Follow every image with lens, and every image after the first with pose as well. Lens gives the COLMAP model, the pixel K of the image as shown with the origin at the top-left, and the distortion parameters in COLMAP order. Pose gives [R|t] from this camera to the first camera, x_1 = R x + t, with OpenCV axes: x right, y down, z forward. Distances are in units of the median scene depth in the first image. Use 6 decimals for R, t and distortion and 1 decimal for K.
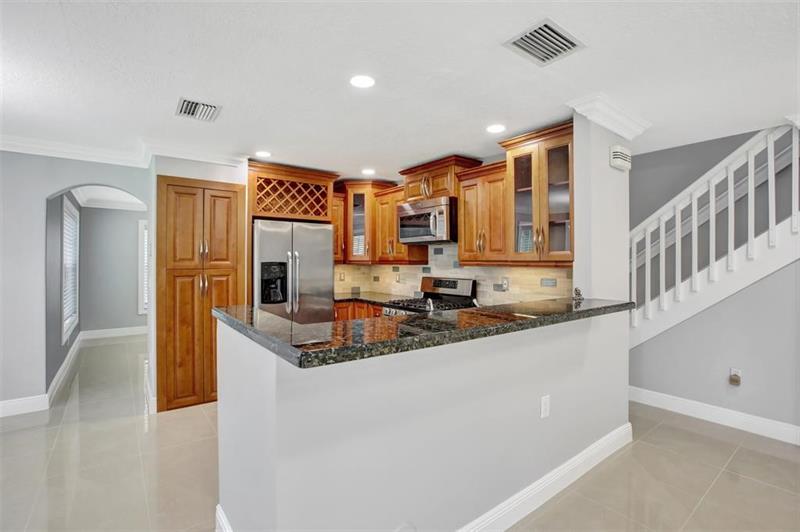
lens RADIAL K [[368.5, 0, 394.1], [0, 368.5, 264.3], [0, 0, 1]] dist [-0.015242, 0.002266]
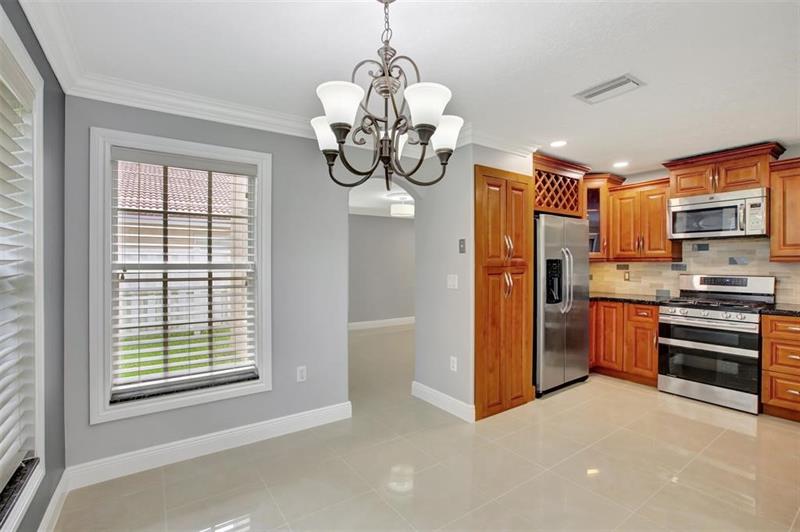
lens RADIAL K [[368.5, 0, 406.0], [0, 368.5, 264.7], [0, 0, 1]] dist [-0.015242, 0.002266]
pose [[0.999964, -0.004768, -0.006979, -0.682871], [0.004735, 0.999977, -0.004756, 0.010606], [0.007002, 0.004723, 0.999964, 0.056365]]
